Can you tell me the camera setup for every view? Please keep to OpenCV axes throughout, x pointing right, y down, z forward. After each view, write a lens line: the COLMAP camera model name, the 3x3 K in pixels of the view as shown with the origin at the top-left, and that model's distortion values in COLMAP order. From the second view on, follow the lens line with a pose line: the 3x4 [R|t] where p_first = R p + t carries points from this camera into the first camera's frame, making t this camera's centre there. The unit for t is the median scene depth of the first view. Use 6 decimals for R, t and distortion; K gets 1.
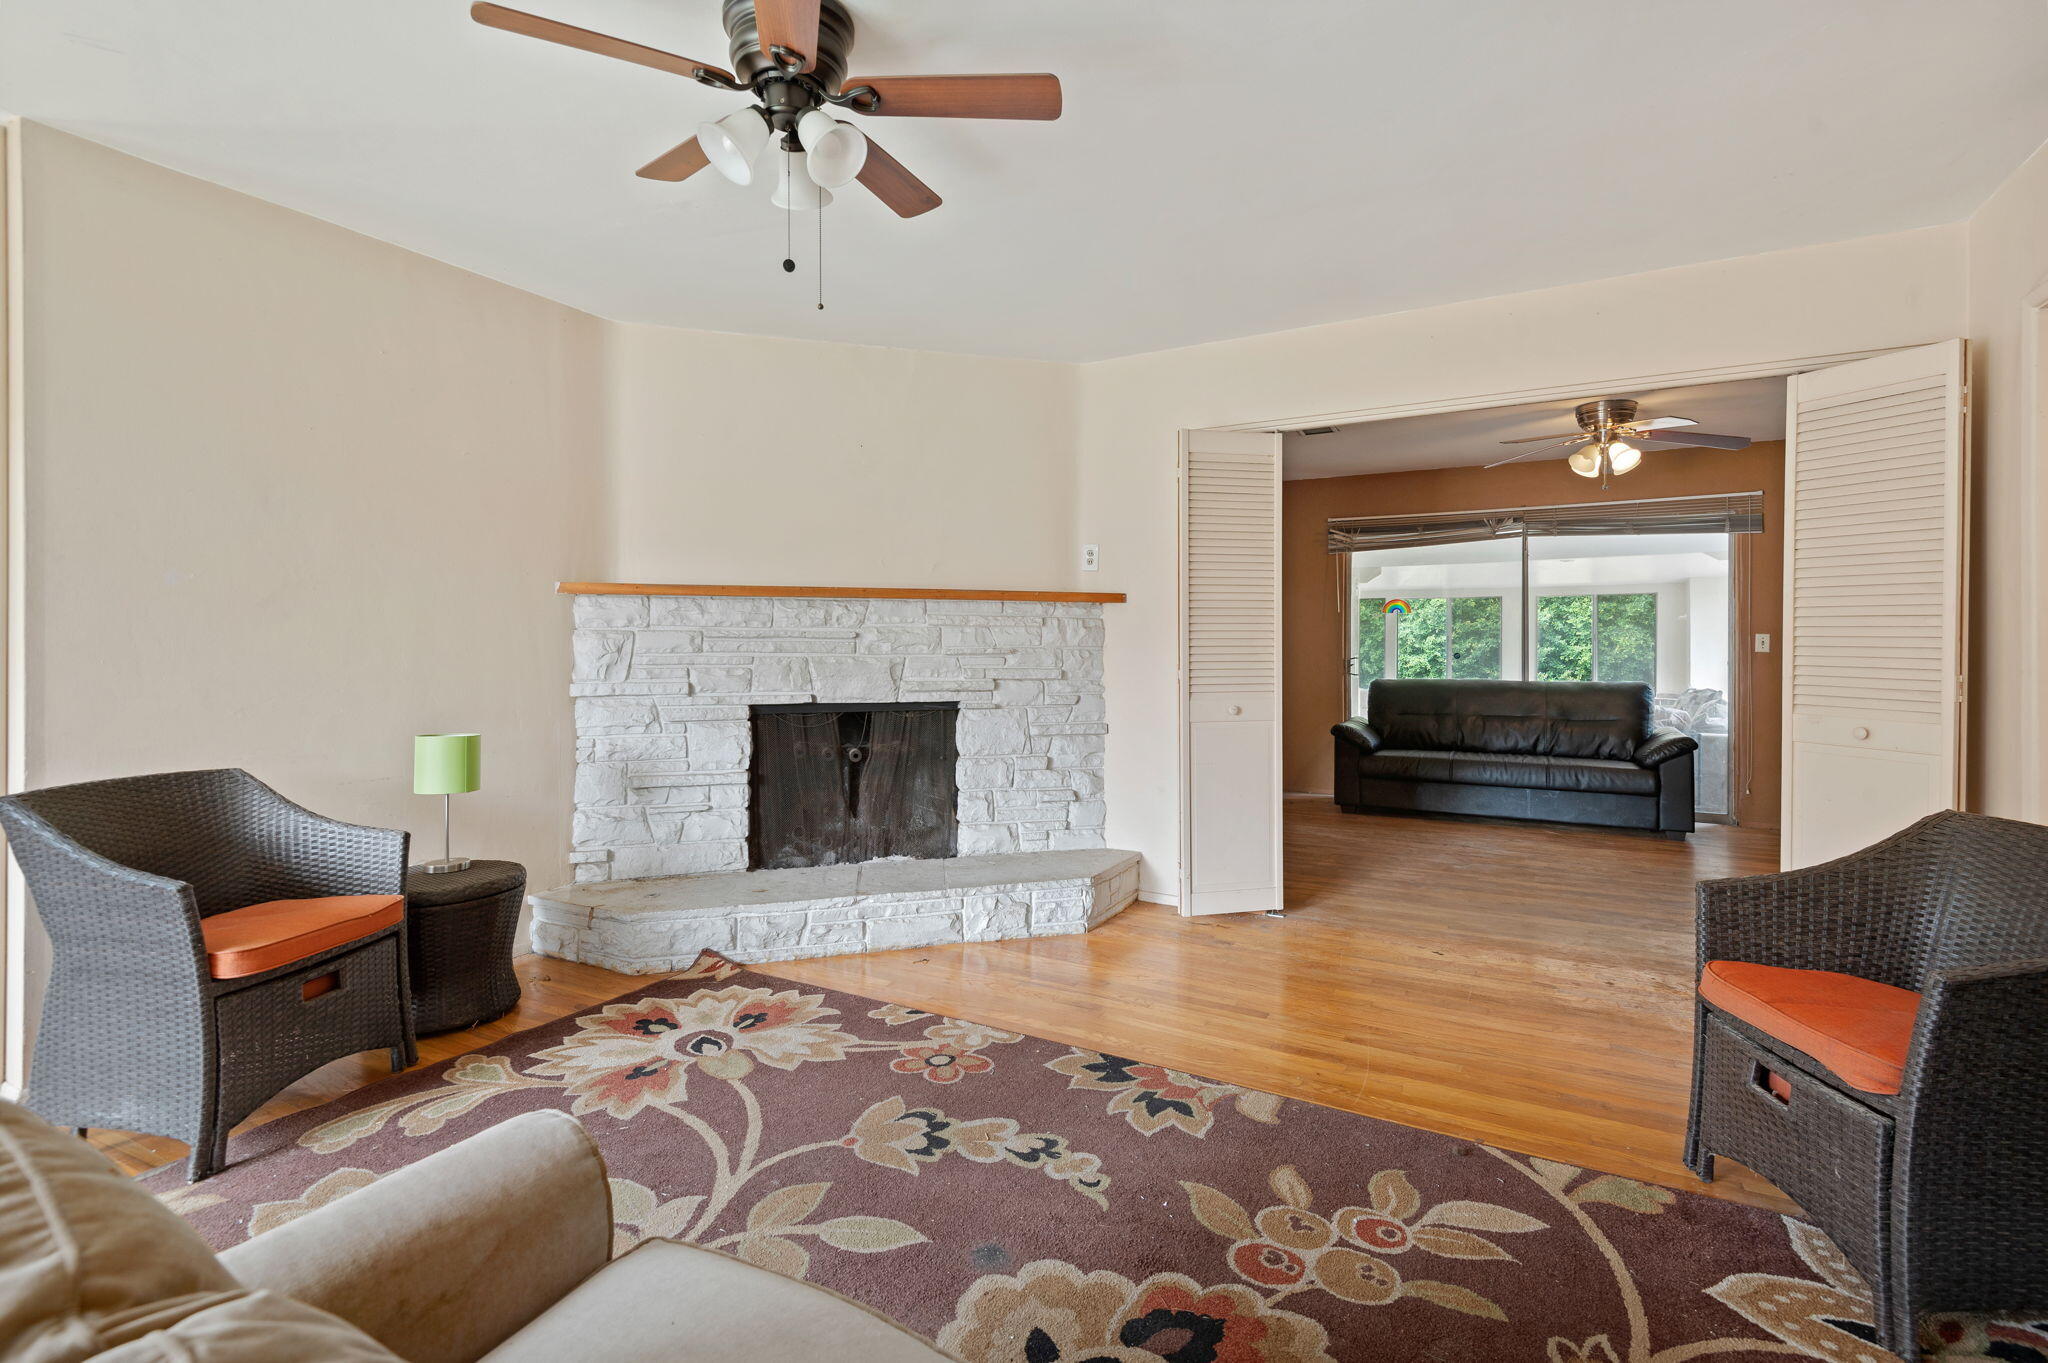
lens RADIAL K [[918.9, 0, 1024.5], [0, 918.9, 644.3], [0, 0, 1]] dist [0.039285, -0.022716]
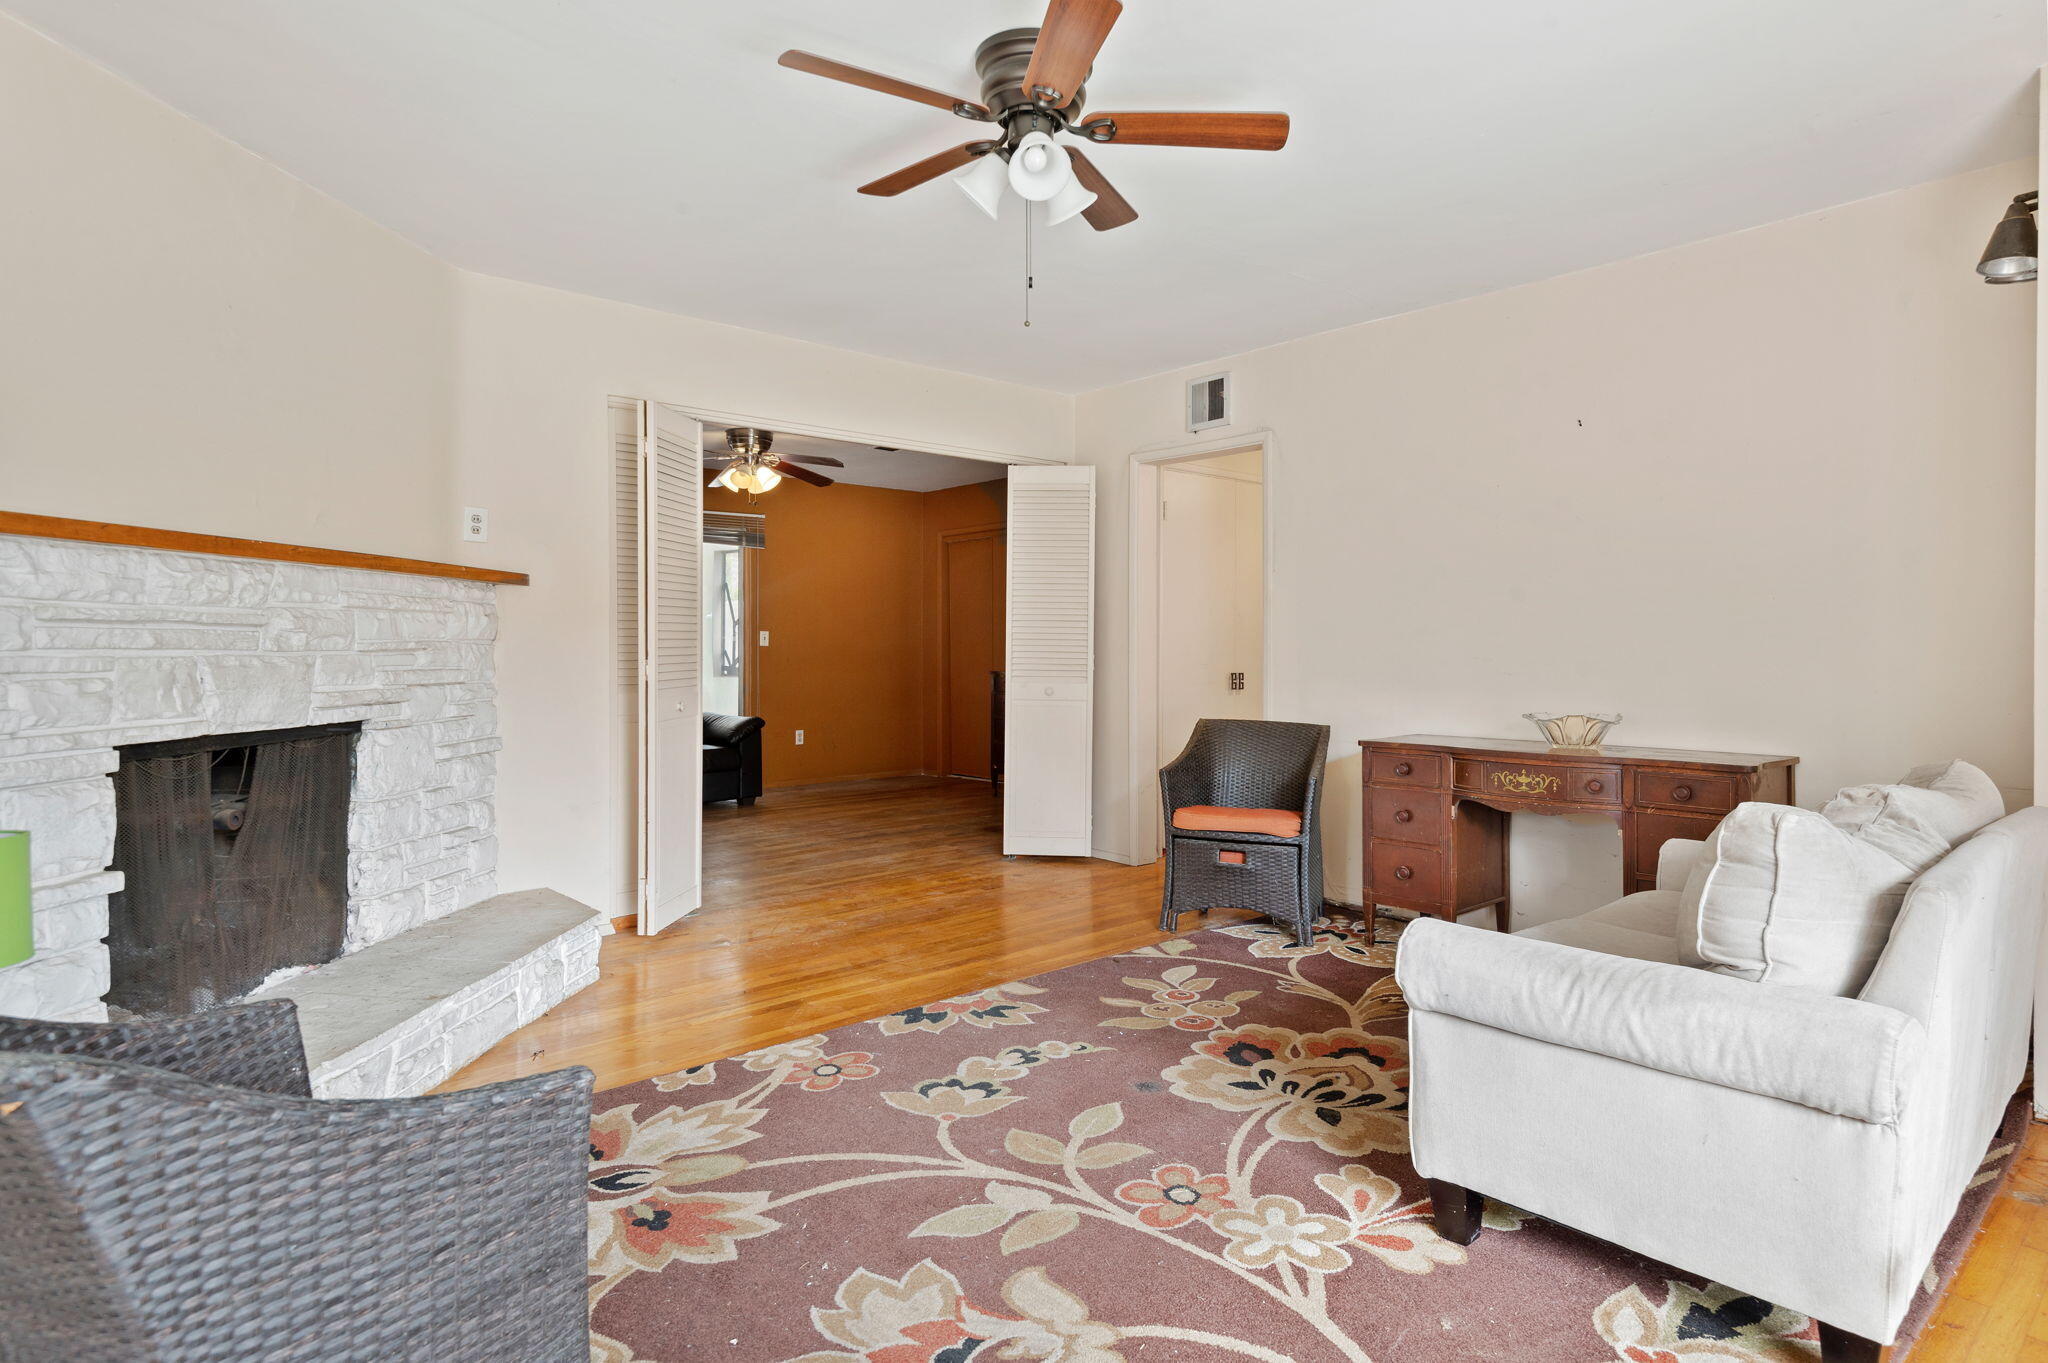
lens RADIAL K [[1088.6, 0, 1024.0], [0, 1088.6, 648.2], [0, 0, 1]] dist [0.032378, -0.000578]
pose [[0.359799, -0.006307, 0.933008, -1.118906], [0.002312, 0.999980, 0.005868, 0.009186], [-0.933027, 0.000046, 0.359807, 0.424682]]
